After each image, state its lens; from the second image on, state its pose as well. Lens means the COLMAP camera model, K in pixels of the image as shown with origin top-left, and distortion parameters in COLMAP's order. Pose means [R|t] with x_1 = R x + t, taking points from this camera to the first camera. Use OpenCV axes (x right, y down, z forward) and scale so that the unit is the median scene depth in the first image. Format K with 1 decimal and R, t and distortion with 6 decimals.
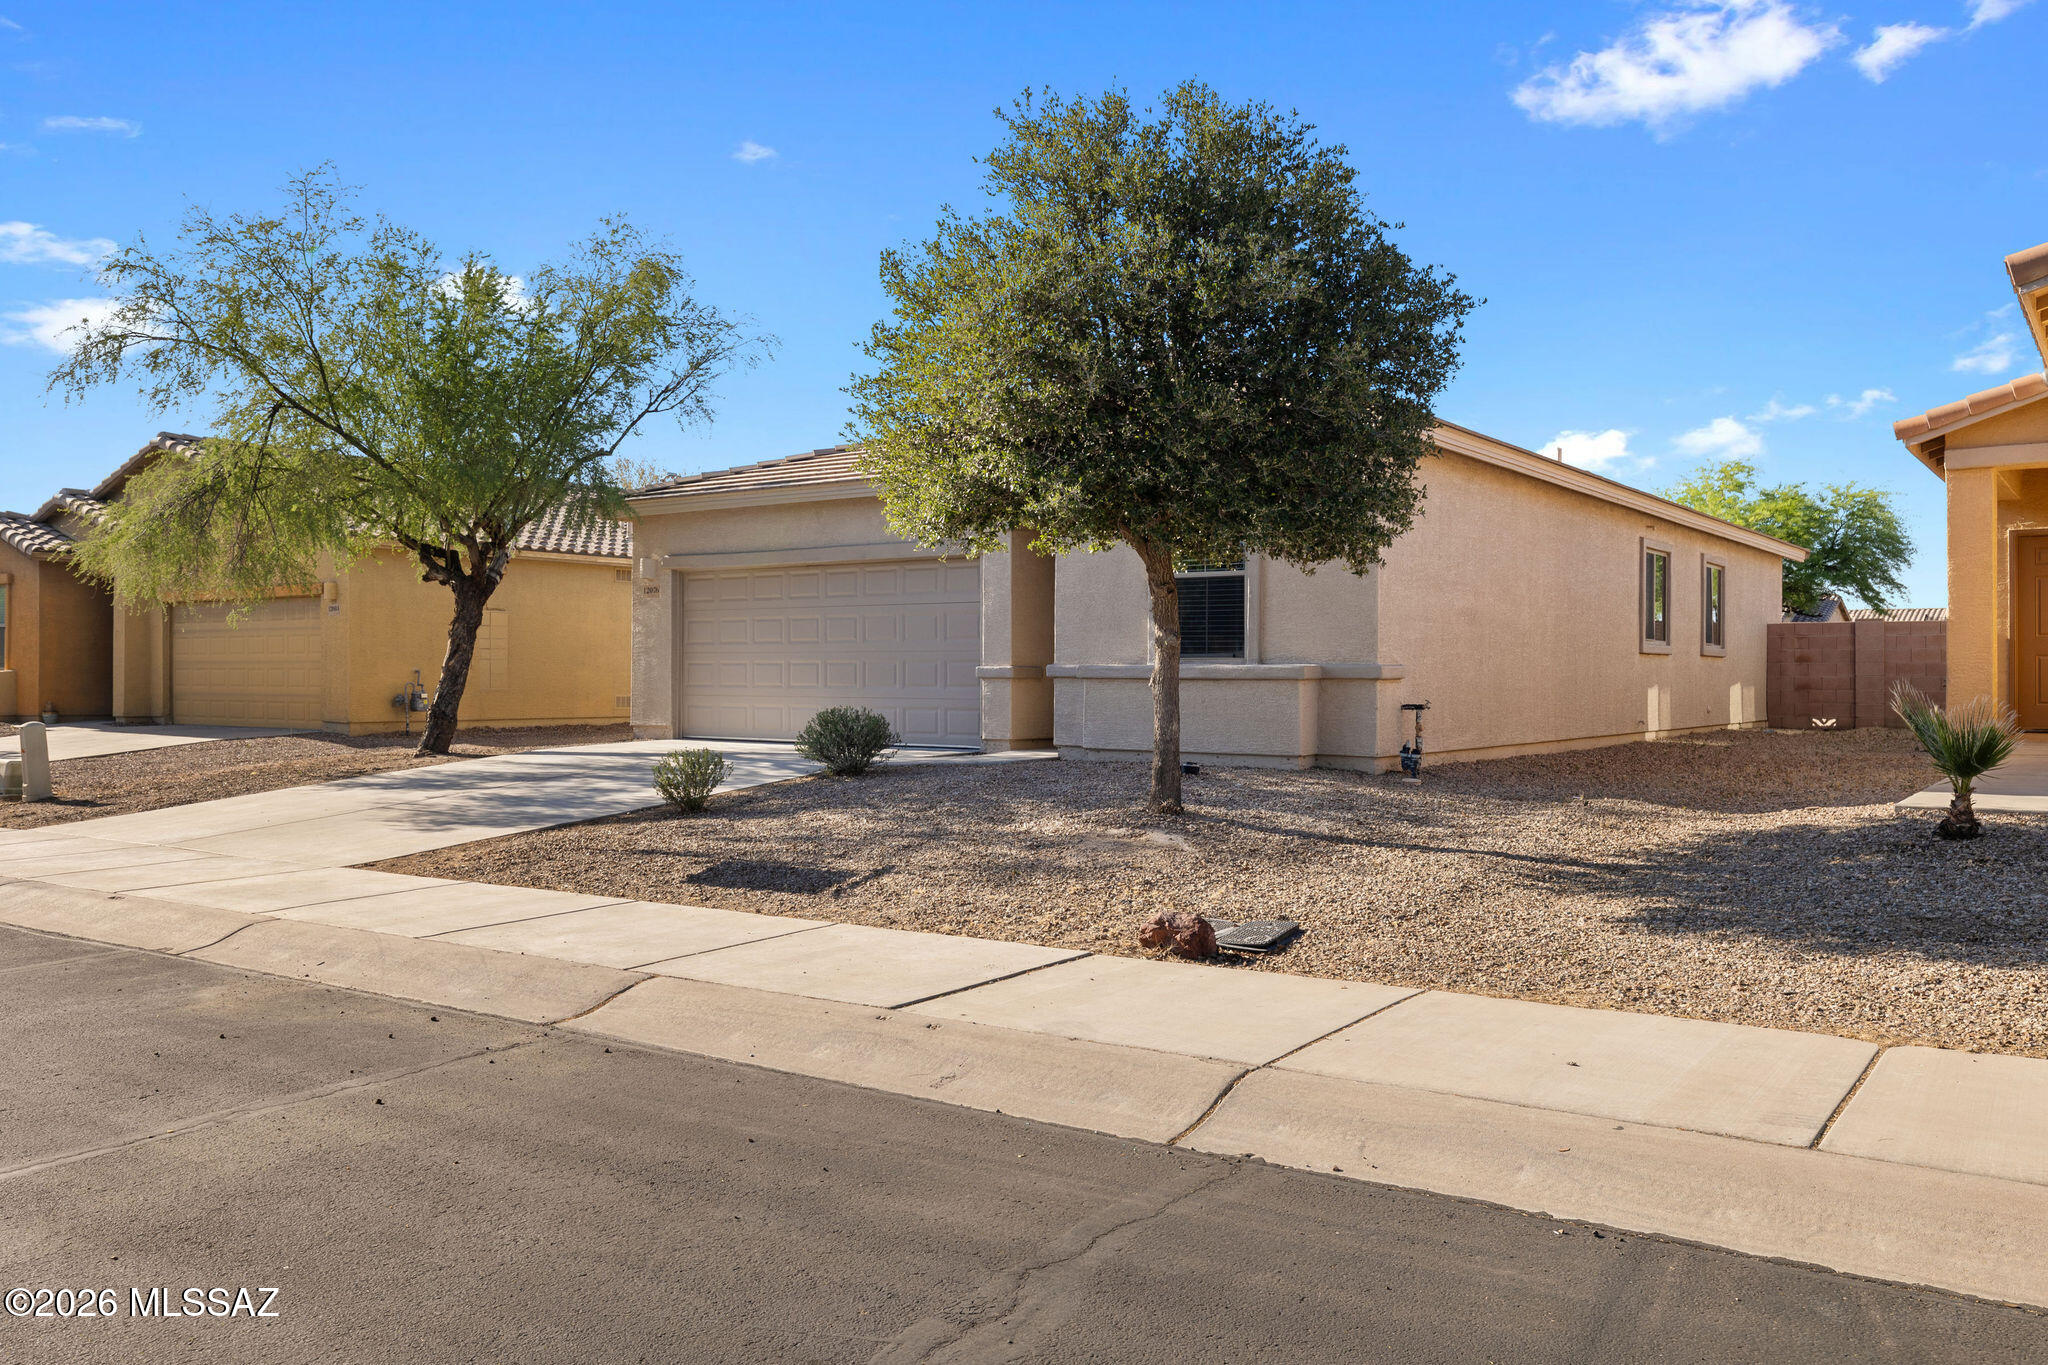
lens RADIAL K [[1597.2, 0, 1024.0], [0, 1597.2, 682.5], [0, 0, 1]] dist [-0.005566, -0.000878]
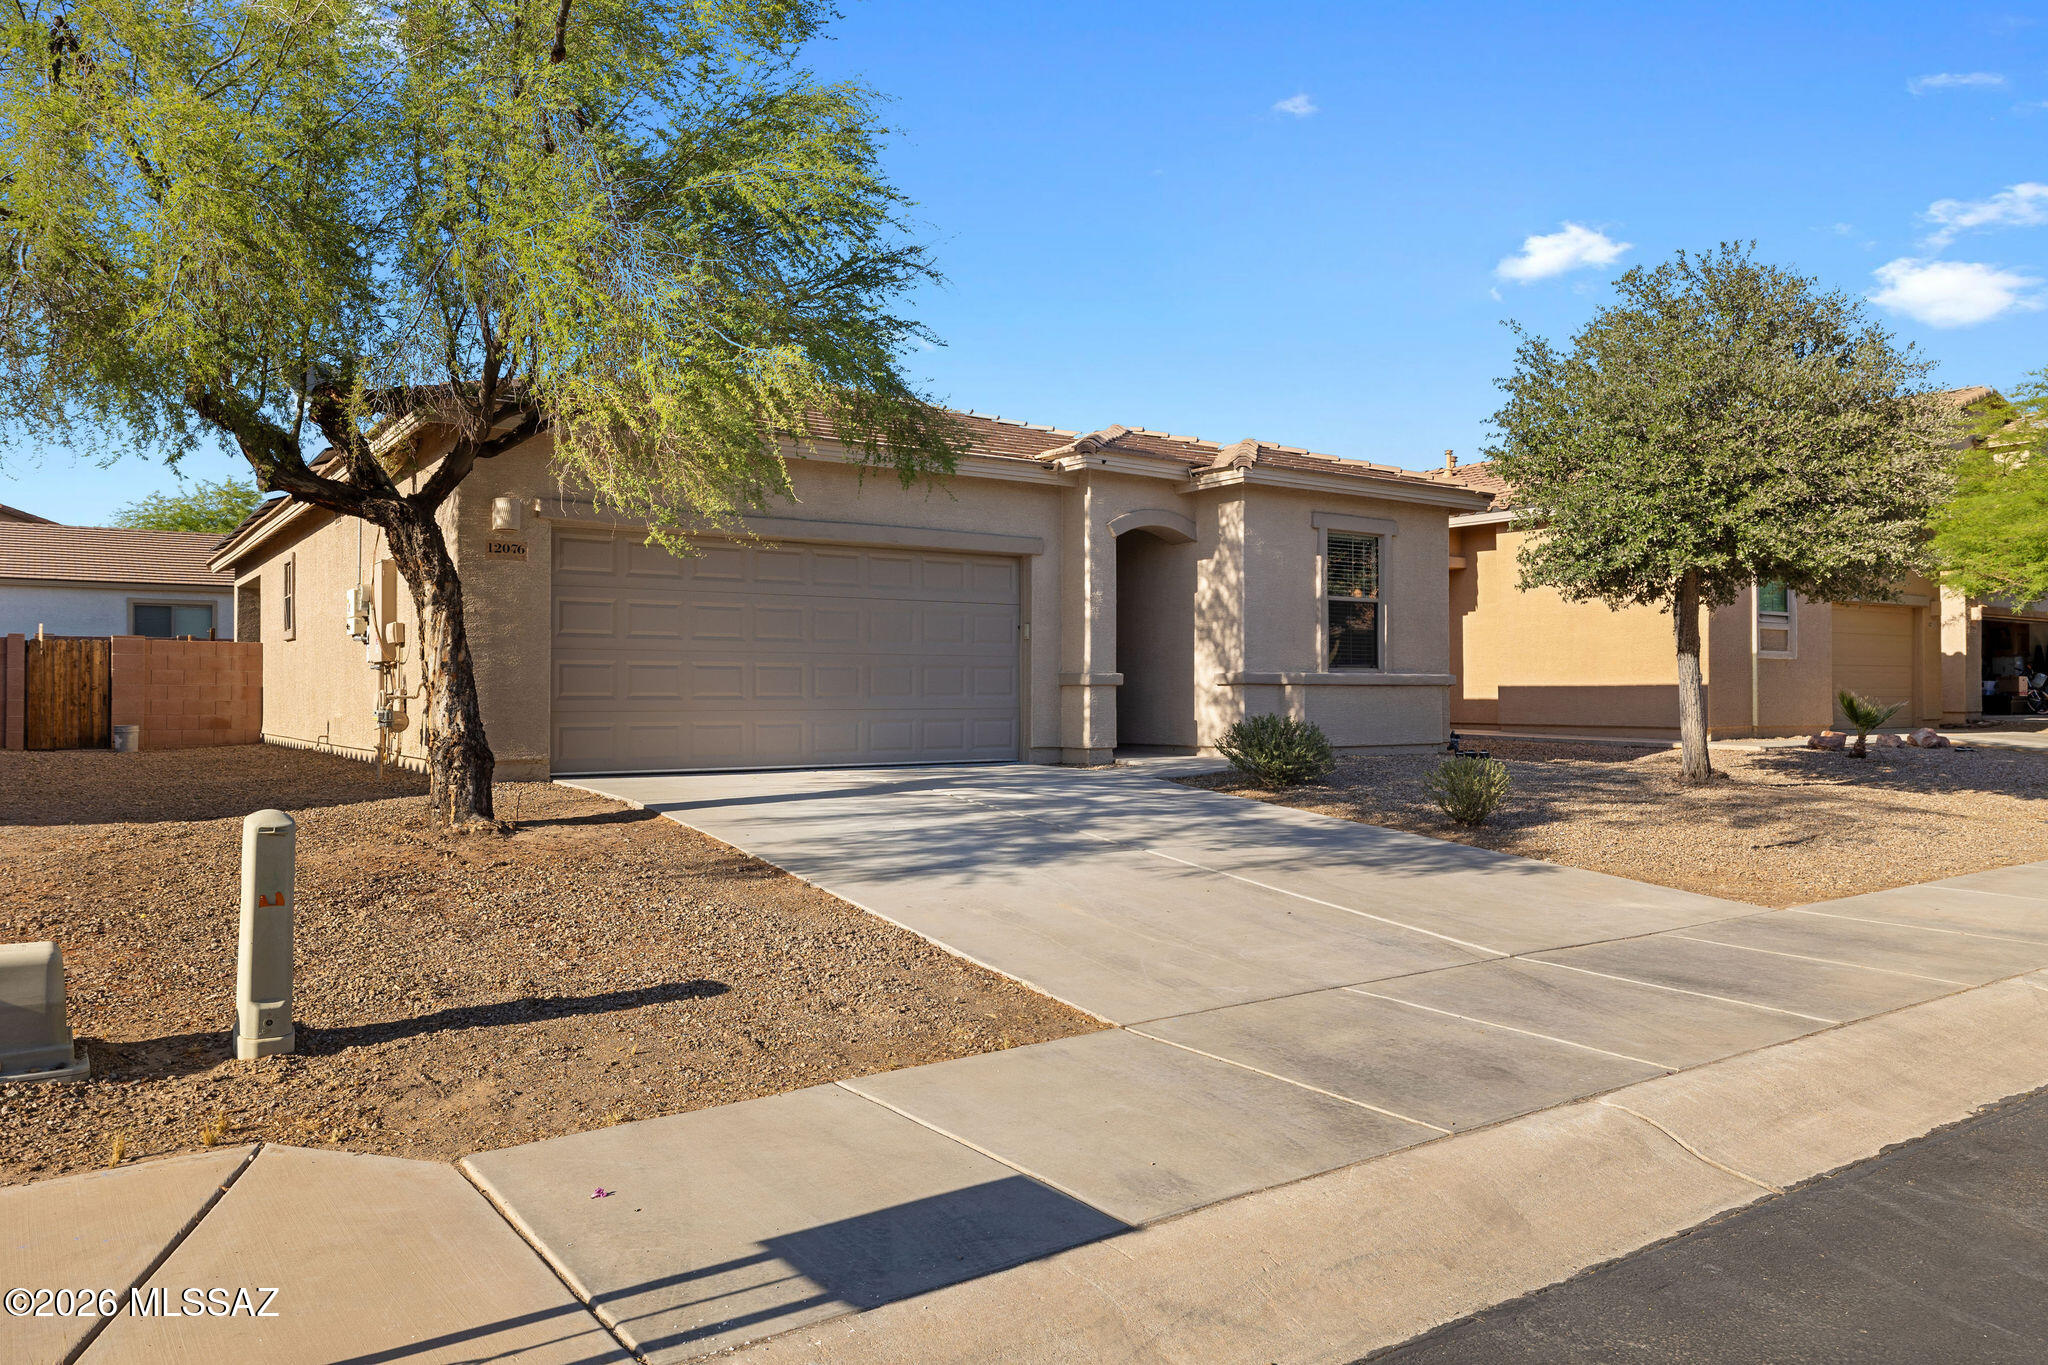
lens RADIAL K [[1386.0, 0, 1024.0], [0, 1386.0, 682.5], [0, 0, 1]] dist [0.002609, 0.000296]
pose [[0.336808, 0.004462, 0.941563, -0.952610], [0.006399, 0.999955, -0.007028, 0.000916], [-0.941552, 0.008392, 0.336764, 0.872461]]
